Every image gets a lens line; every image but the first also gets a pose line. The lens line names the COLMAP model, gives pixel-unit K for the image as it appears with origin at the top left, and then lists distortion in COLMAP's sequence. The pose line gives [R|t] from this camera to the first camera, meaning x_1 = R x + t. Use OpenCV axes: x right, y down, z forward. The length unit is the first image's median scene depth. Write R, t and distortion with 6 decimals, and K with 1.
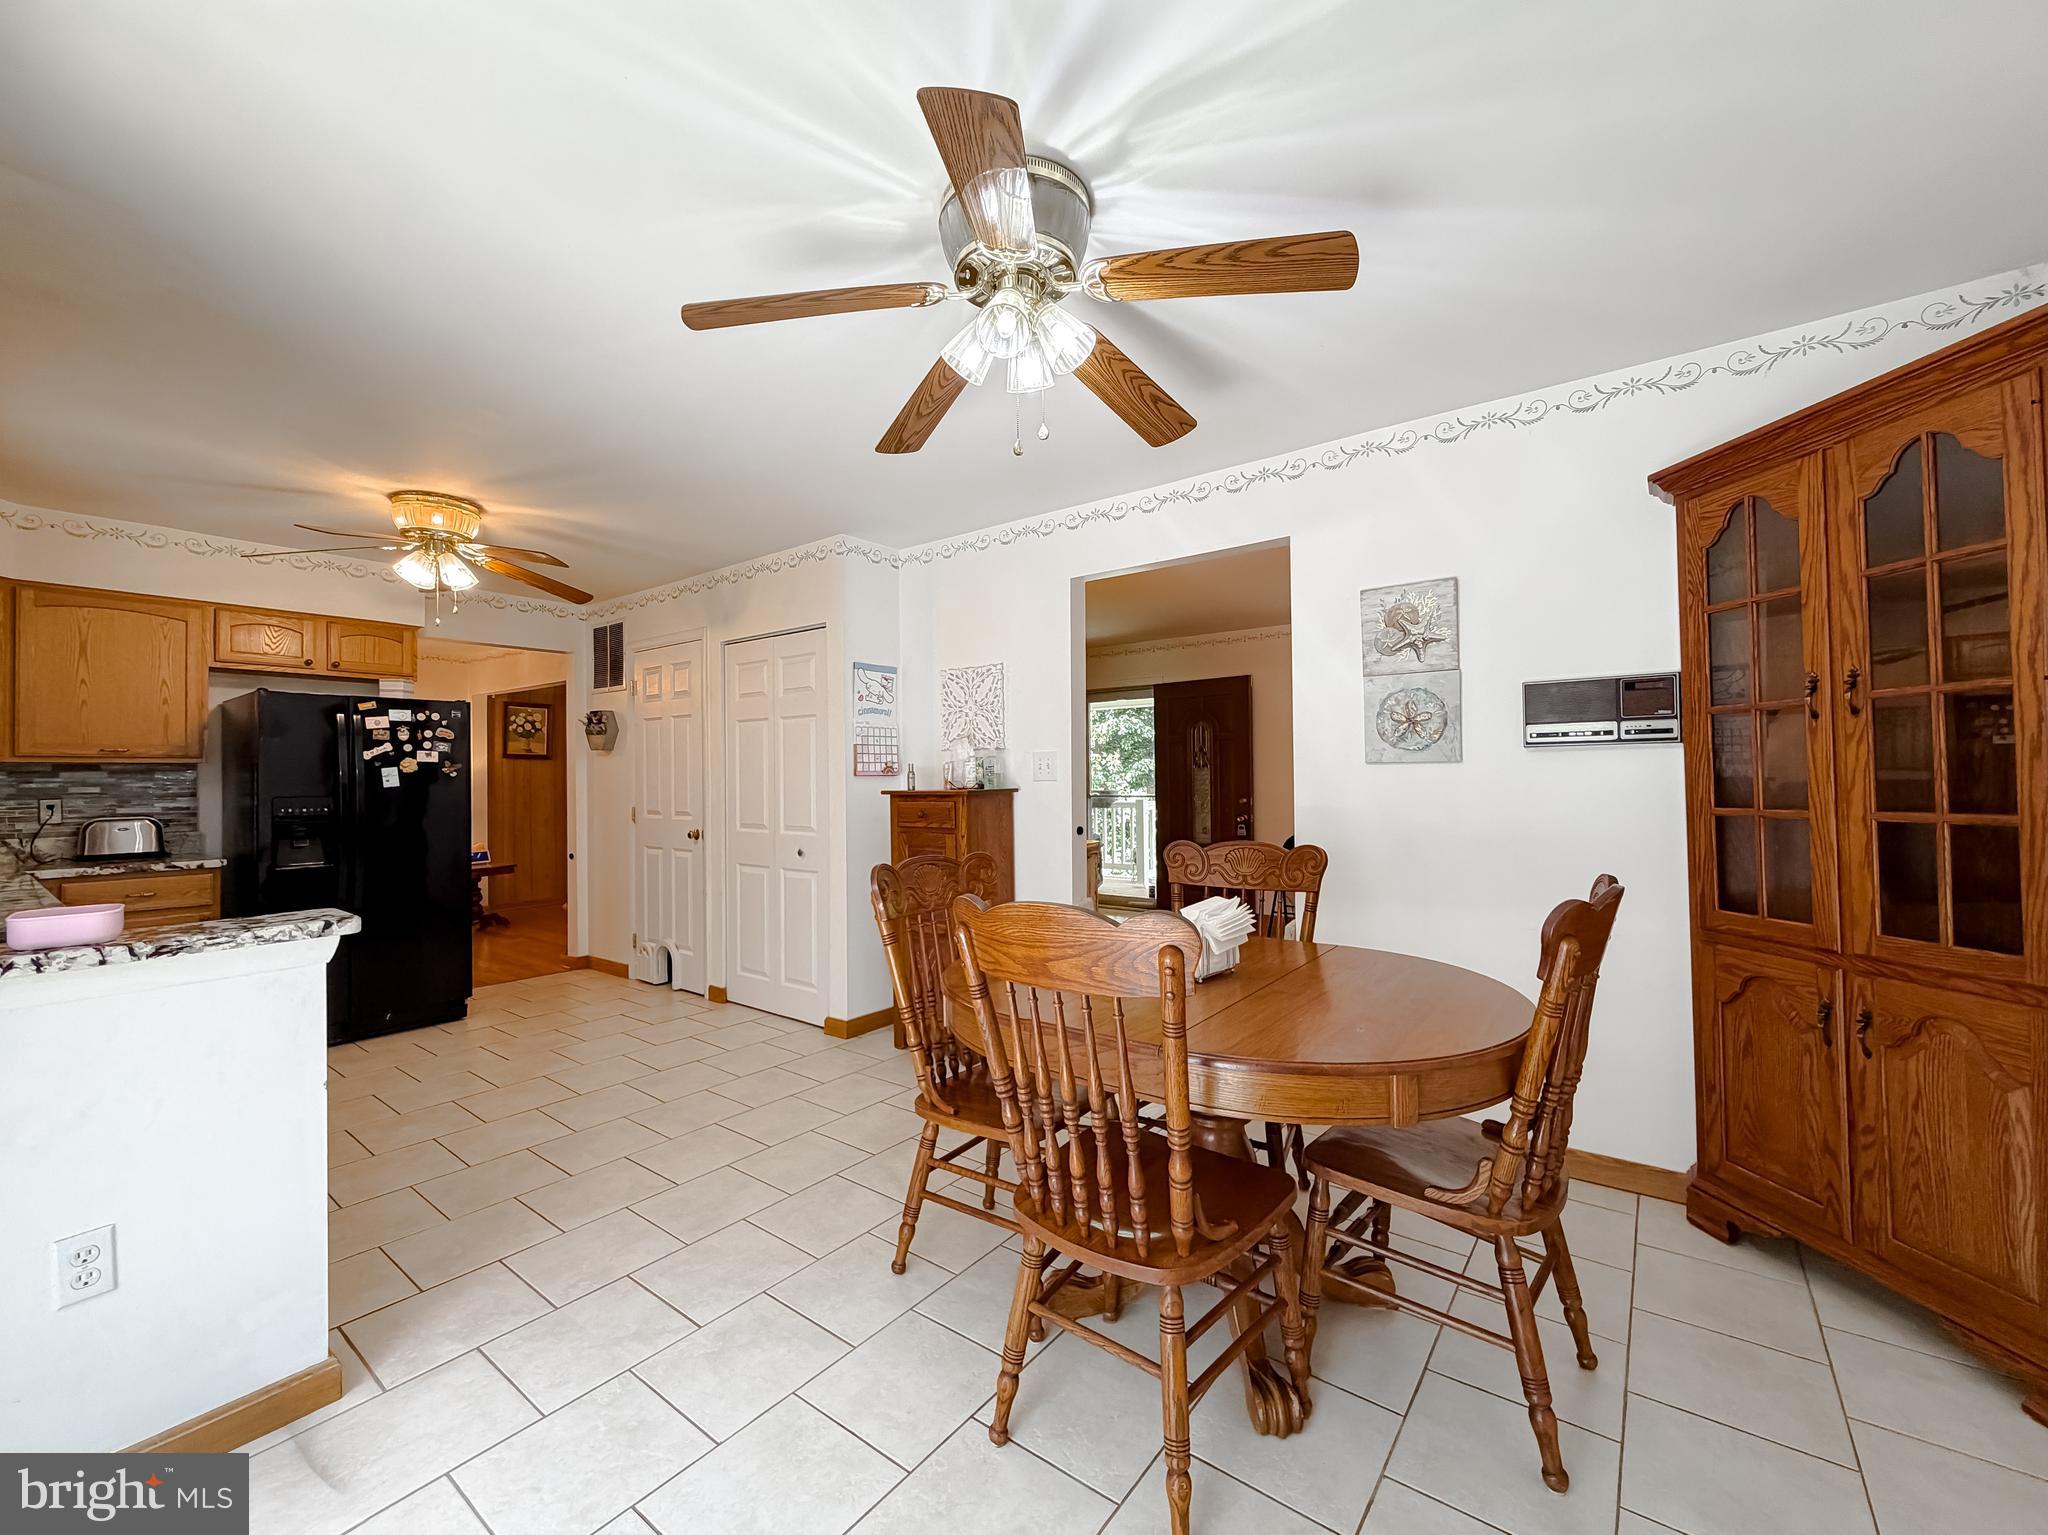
lens RADIAL K [[837.3, 0, 1020.9], [0, 837.3, 766.5], [0, 0, 1]] dist [-0.004811, -0.000006]
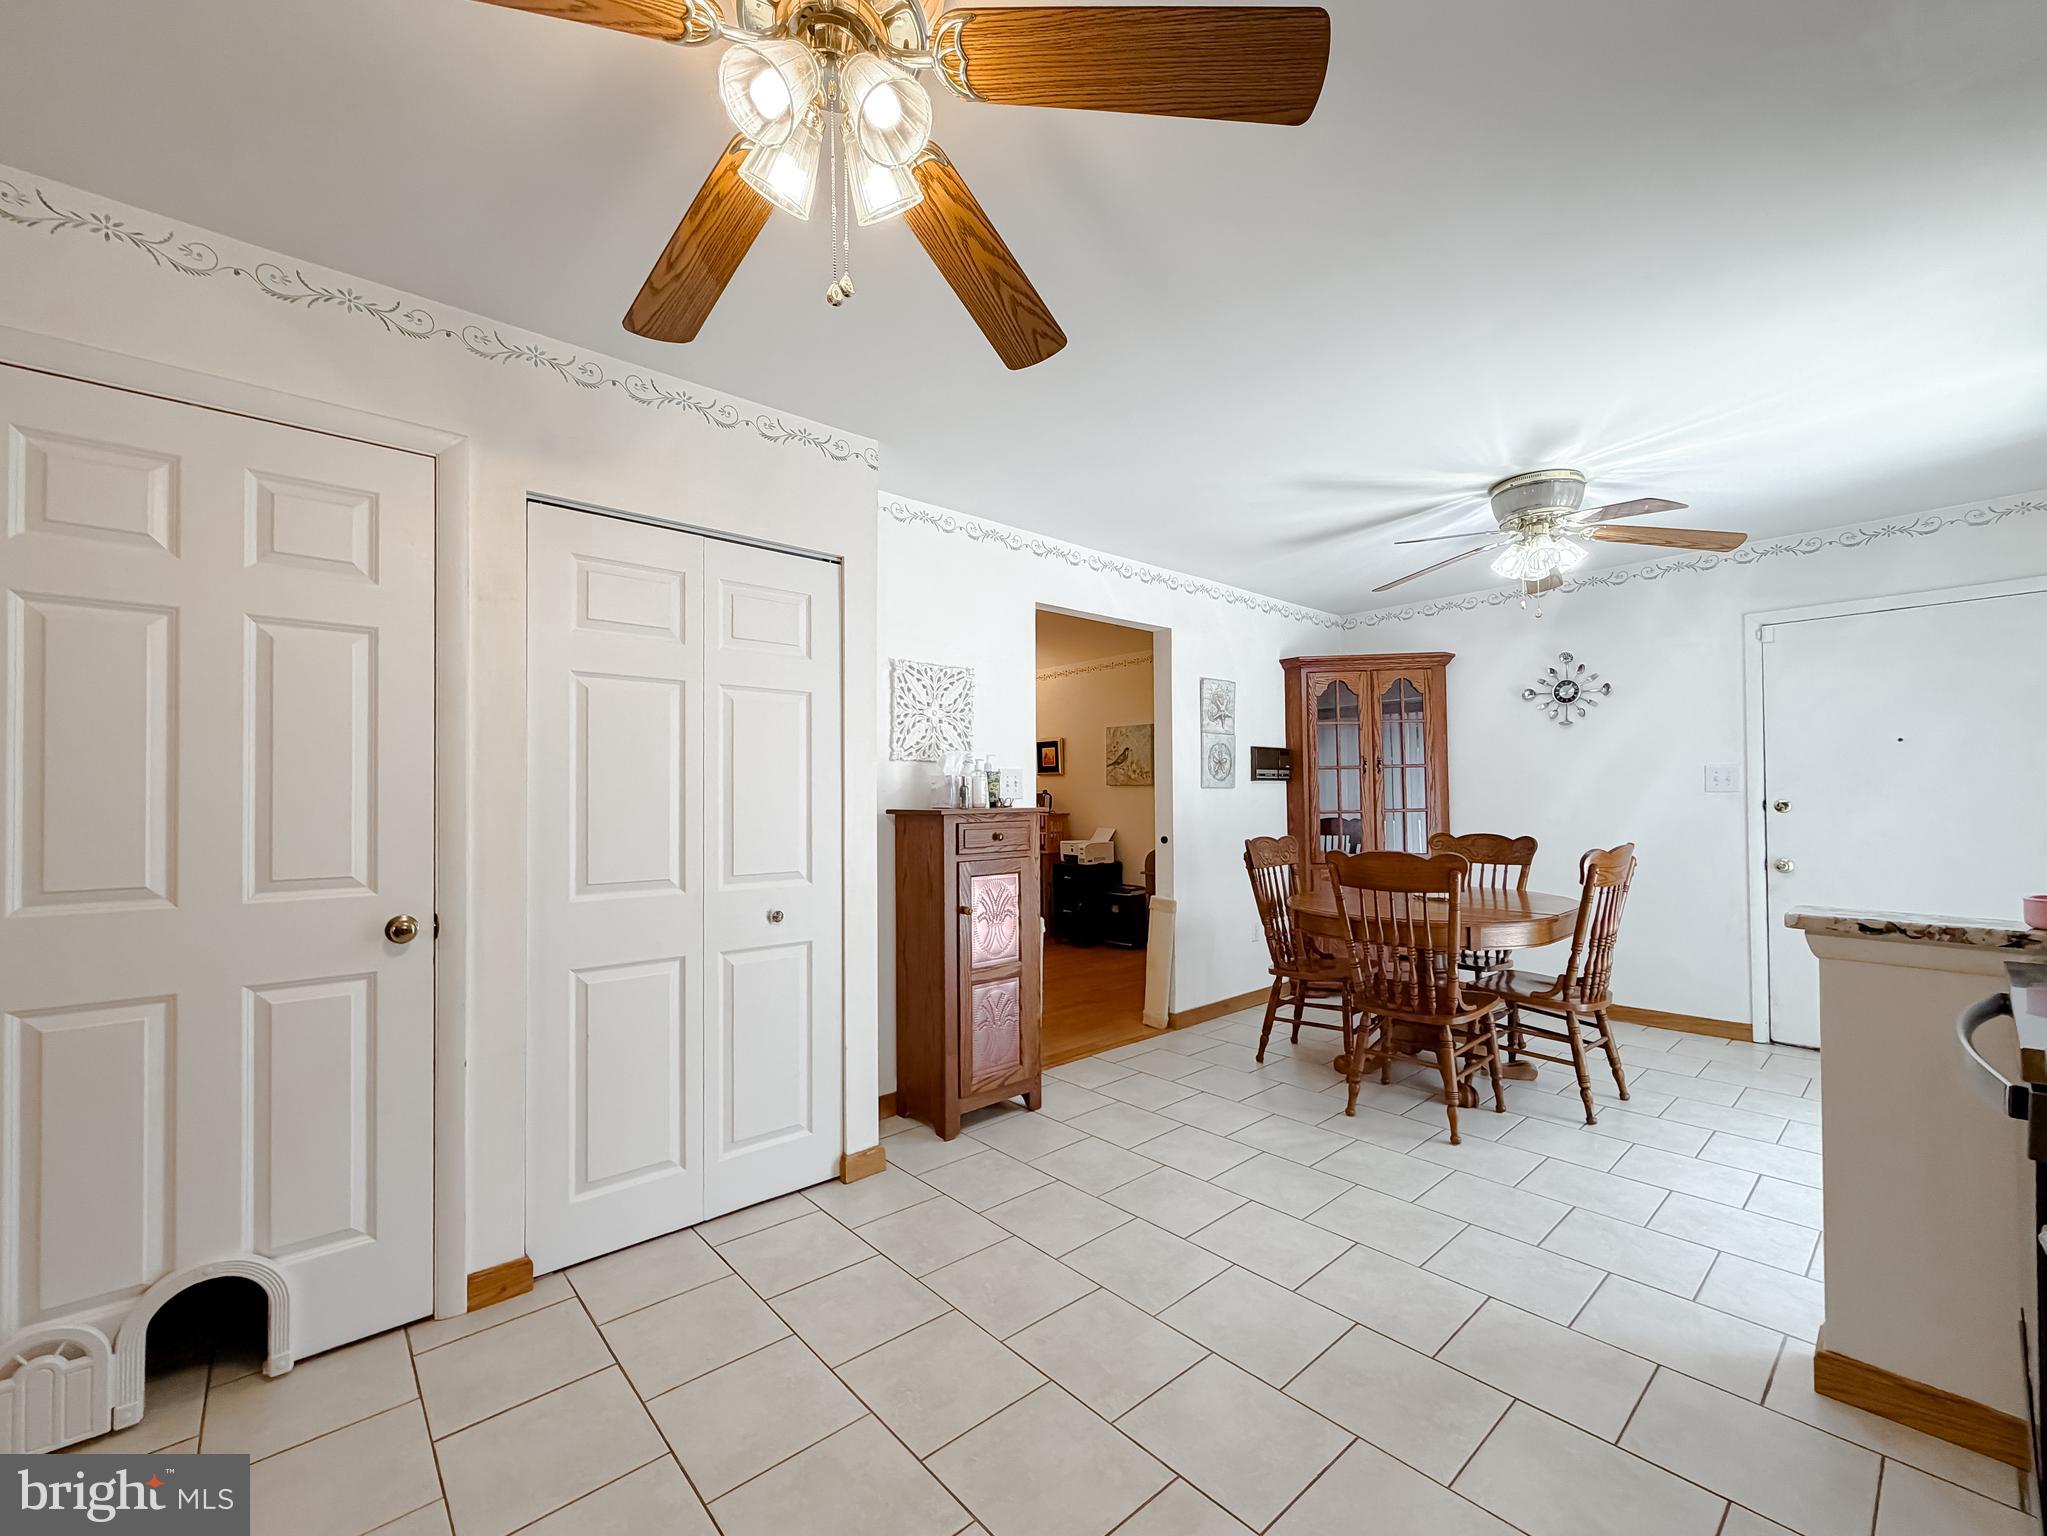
lens RADIAL K [[836.9, 0, 1024.0], [0, 836.9, 787.4], [0, 0, 1]] dist [-0.004811, -0.000006]
pose [[0.192214, 0.022779, 0.981089, -1.210610], [-0.005678, 0.999740, -0.022100, 0.032863], [-0.981337, -0.001322, 0.192293, 1.048736]]
